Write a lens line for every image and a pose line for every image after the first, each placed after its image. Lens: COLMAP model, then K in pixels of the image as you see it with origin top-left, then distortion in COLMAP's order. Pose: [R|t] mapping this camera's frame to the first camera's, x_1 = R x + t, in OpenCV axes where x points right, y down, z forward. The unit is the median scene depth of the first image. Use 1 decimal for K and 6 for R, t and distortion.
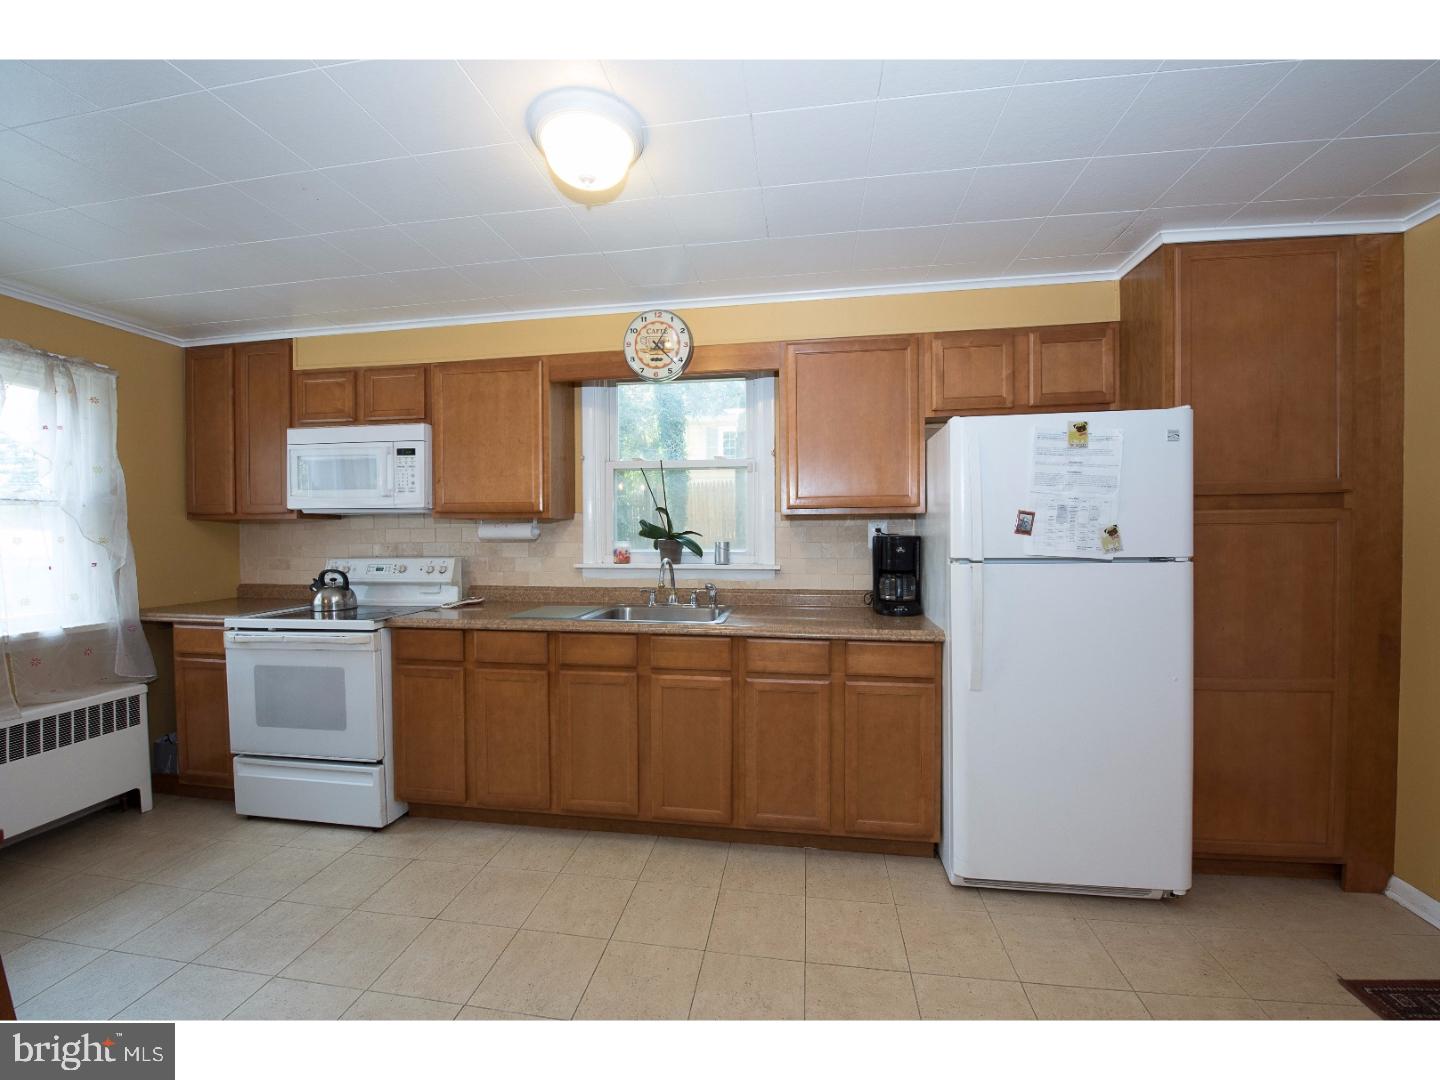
lens RADIAL K [[574.8, 0, 720.7], [0, 574.8, 539.0], [0, 0, 1]] dist [-0.009988, -0.004176]
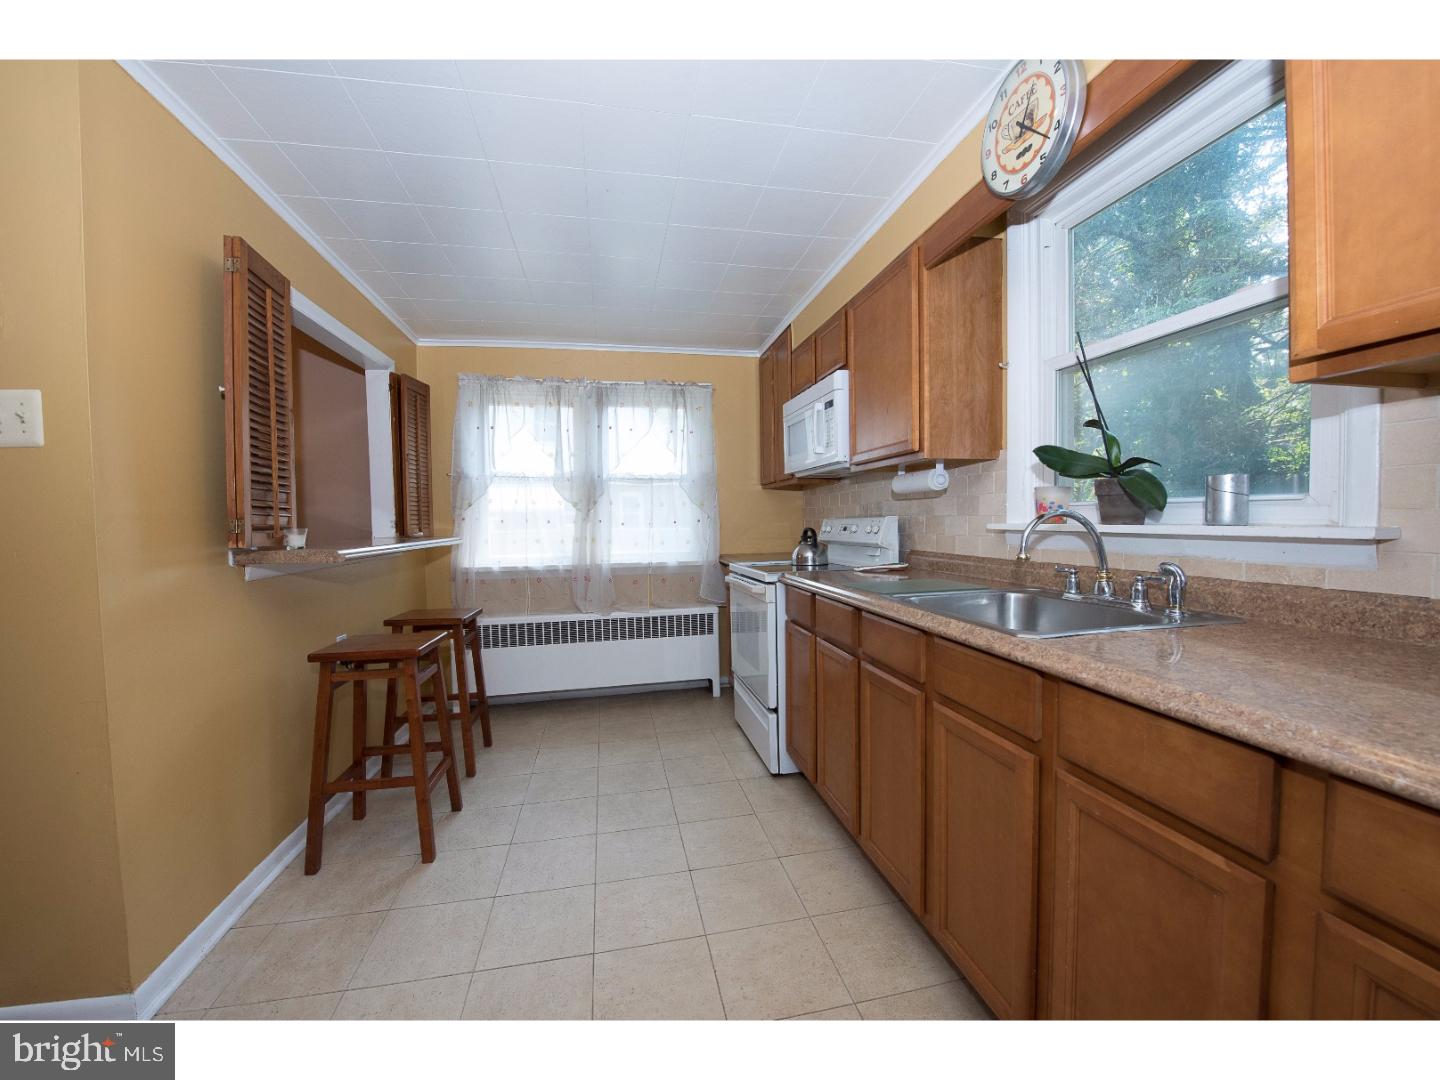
lens RADIAL K [[574.8, 0, 720.7], [0, 574.8, 539.0], [0, 0, 1]] dist [-0.009988, -0.004176]
pose [[0.342800, 0.029678, -0.938940, 0.315258], [0.002337, 0.999471, 0.032445, 0.043811], [0.939406, -0.013317, 0.342549, 0.526363]]
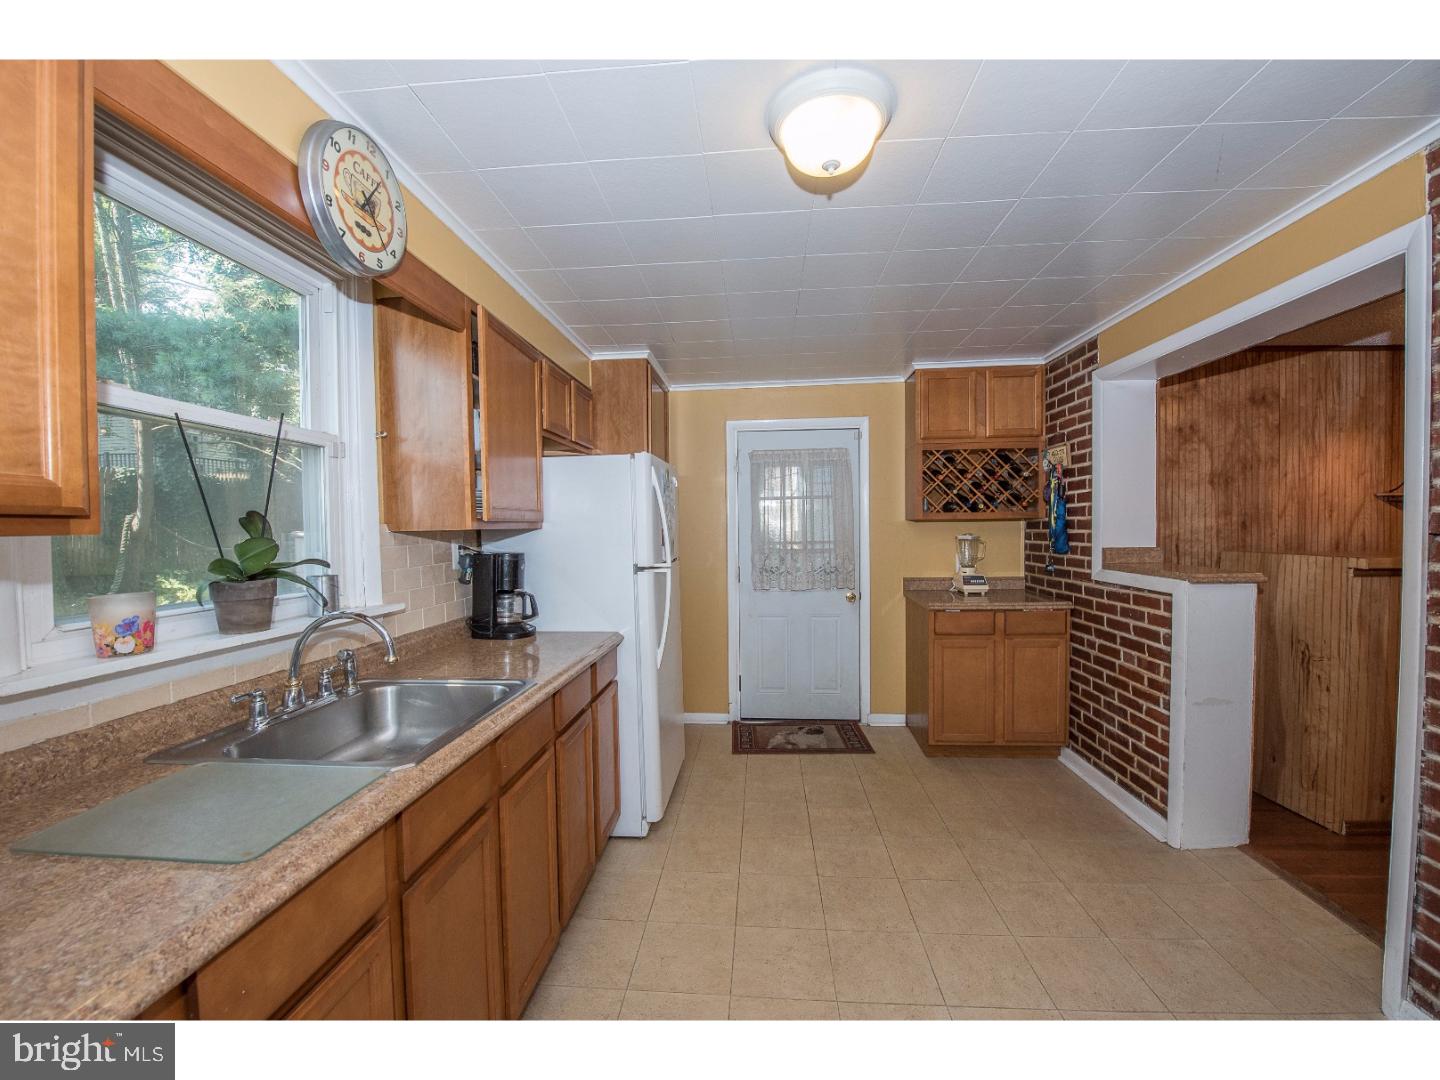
lens RADIAL K [[574.8, 0, 720.7], [0, 574.8, 539.0], [0, 0, 1]] dist [-0.009988, -0.004176]
pose [[-0.064440, -0.013307, 0.997833, -0.647377], [0.029580, 0.999446, 0.015239, -0.030150], [-0.997483, 0.030498, -0.064010, 0.714816]]
